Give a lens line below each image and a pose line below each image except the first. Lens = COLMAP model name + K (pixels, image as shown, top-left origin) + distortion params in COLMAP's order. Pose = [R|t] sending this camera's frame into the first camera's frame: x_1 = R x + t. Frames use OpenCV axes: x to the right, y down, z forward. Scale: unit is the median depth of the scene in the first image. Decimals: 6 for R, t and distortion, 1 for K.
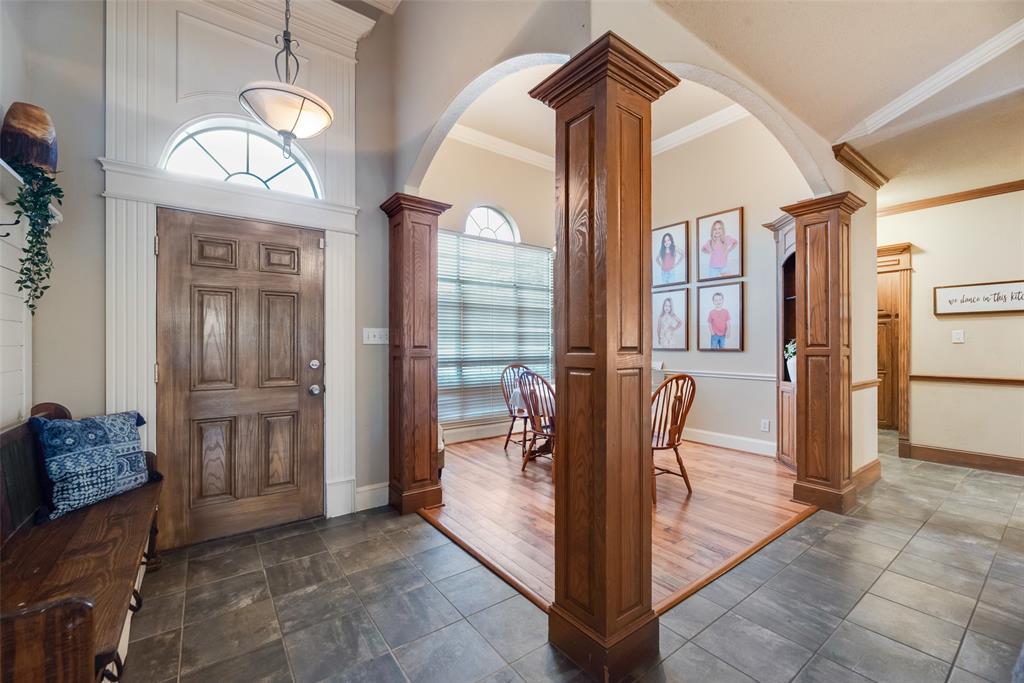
lens RADIAL K [[416.7, 0, 511.3], [0, 416.7, 344.5], [0, 0, 1]] dist [0.000949, -0.000629]
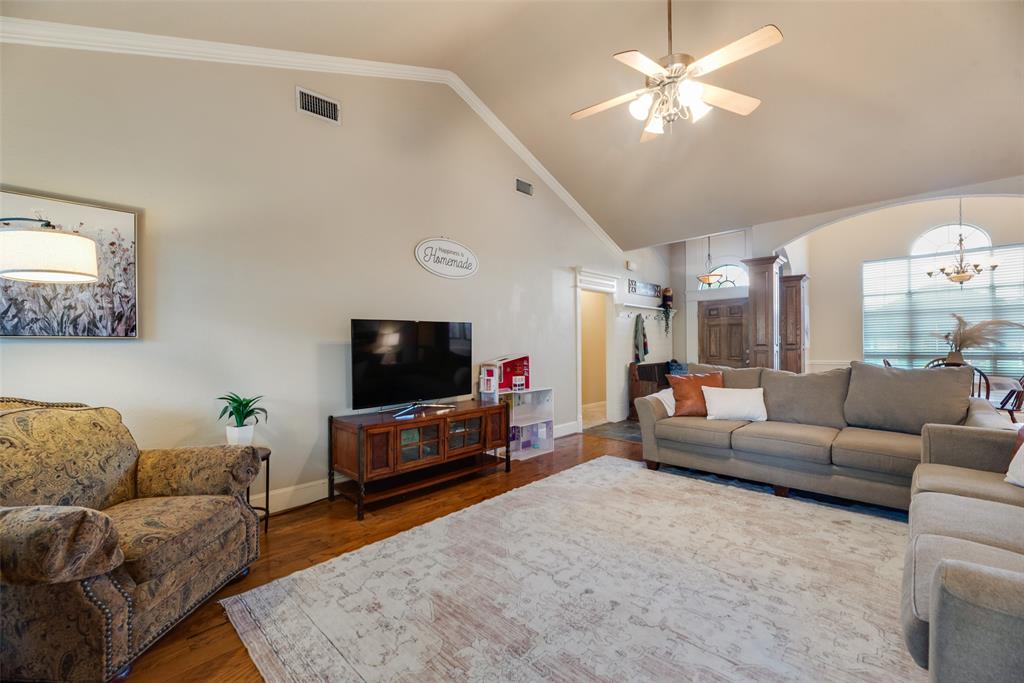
lens RADIAL K [[416.7, 0, 511.3], [0, 416.7, 344.5], [0, 0, 1]] dist [0.000949, -0.000629]
pose [[0.163702, -0.004280, -0.986501, 1.759991], [0.009430, 0.999952, -0.002773, -0.001058], [0.986465, -0.008849, 0.163735, -0.806764]]
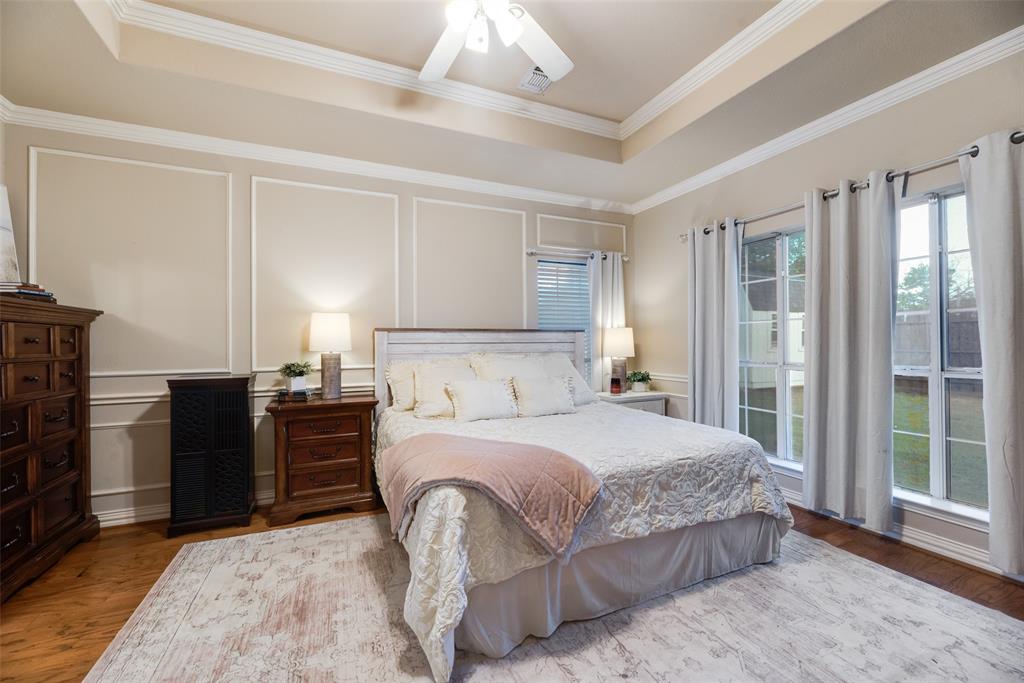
lens RADIAL K [[416.7, 0, 511.3], [0, 416.7, 344.5], [0, 0, 1]] dist [0.000949, -0.000629]
pose [[-0.248291, 0.003100, -0.968680, 1.659150], [0.004644, 0.999987, 0.002010, 0.006612], [0.968674, -0.004000, -0.248303, -0.284521]]
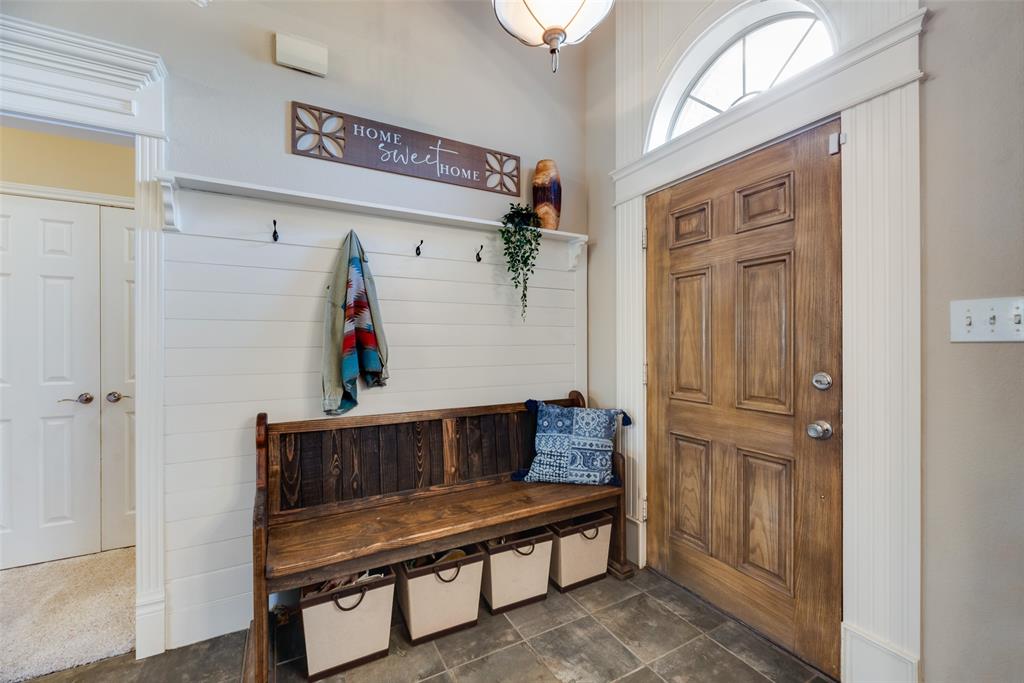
lens RADIAL K [[416.7, 0, 511.3], [0, 416.7, 344.5], [0, 0, 1]] dist [0.000949, -0.000629]
pose [[-0.130270, 0.002557, -0.991475, 0.098581], [0.002133, 0.999995, 0.002299, -0.000462], [0.991476, -0.001816, -0.130275, 0.685042]]
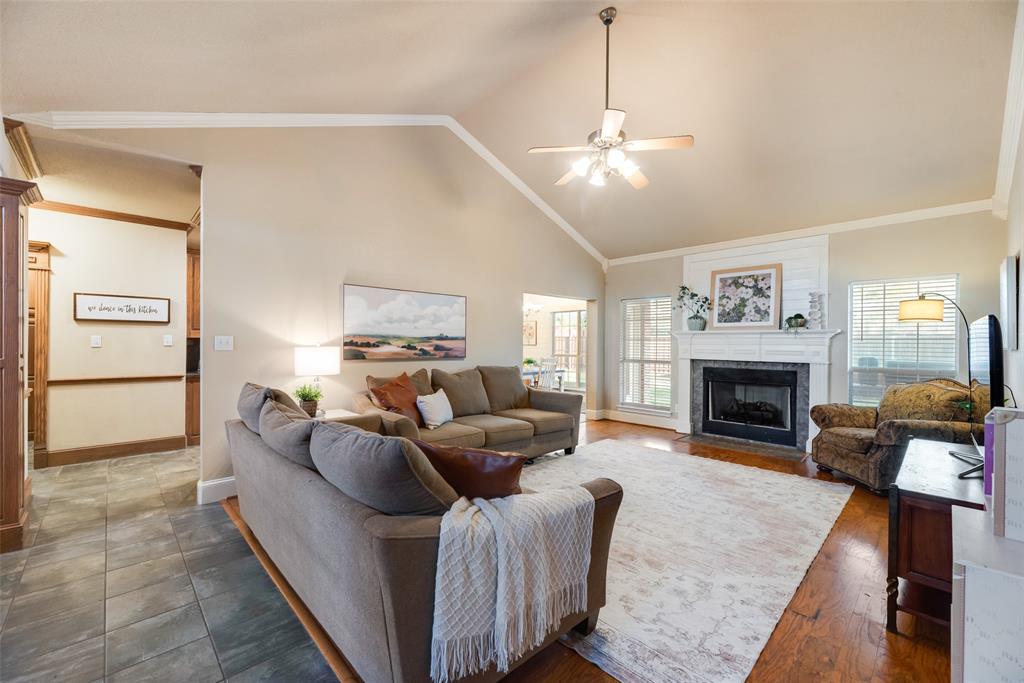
lens RADIAL K [[416.7, 0, 511.3], [0, 416.7, 344.5], [0, 0, 1]] dist [0.000949, -0.000629]
pose [[-0.126625, -0.003637, 0.991944, -0.213609], [-0.007039, 0.999971, 0.002768, -0.032529], [-0.991926, -0.006632, -0.126647, 0.102808]]
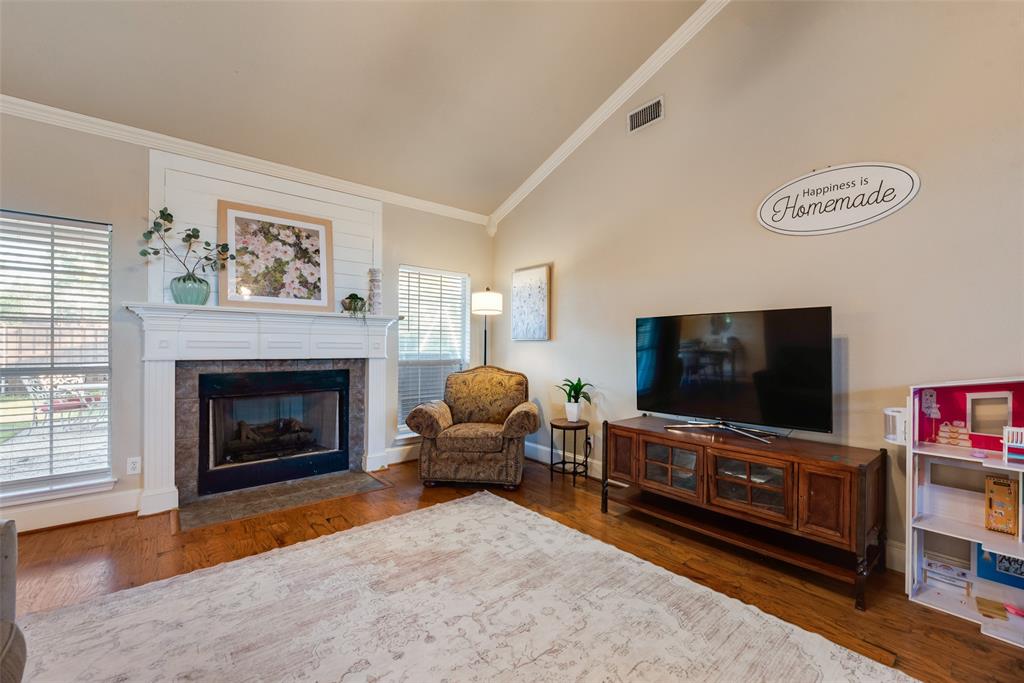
lens RADIAL K [[423.2, 0, 511.9], [0, 423.2, 344.5], [0, 0, 1]] dist [0.000559, -0.000120]
pose [[-0.998221, -0.005818, -0.059345, 0.986658], [-0.005811, 0.999983, -0.000289, -0.004638], [0.059346, 0.000056, -0.998237, 0.064829]]
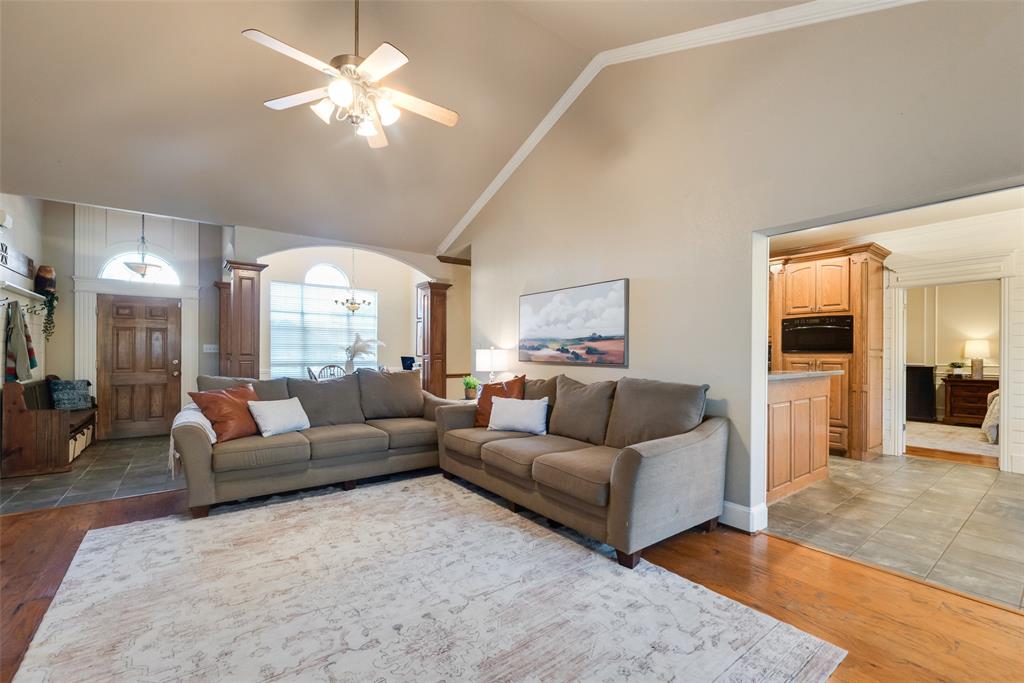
lens RADIAL K [[433.3, 0, 518.3], [0, 433.3, 354.2], [0, 0, 1]] dist [0.000606, -0.000150]
pose [[0.999863, 0.003780, 0.016142, 1.243436], [-0.003824, 0.999989, 0.002734, -0.004475], [-0.016131, -0.002795, 0.999866, -1.240733]]
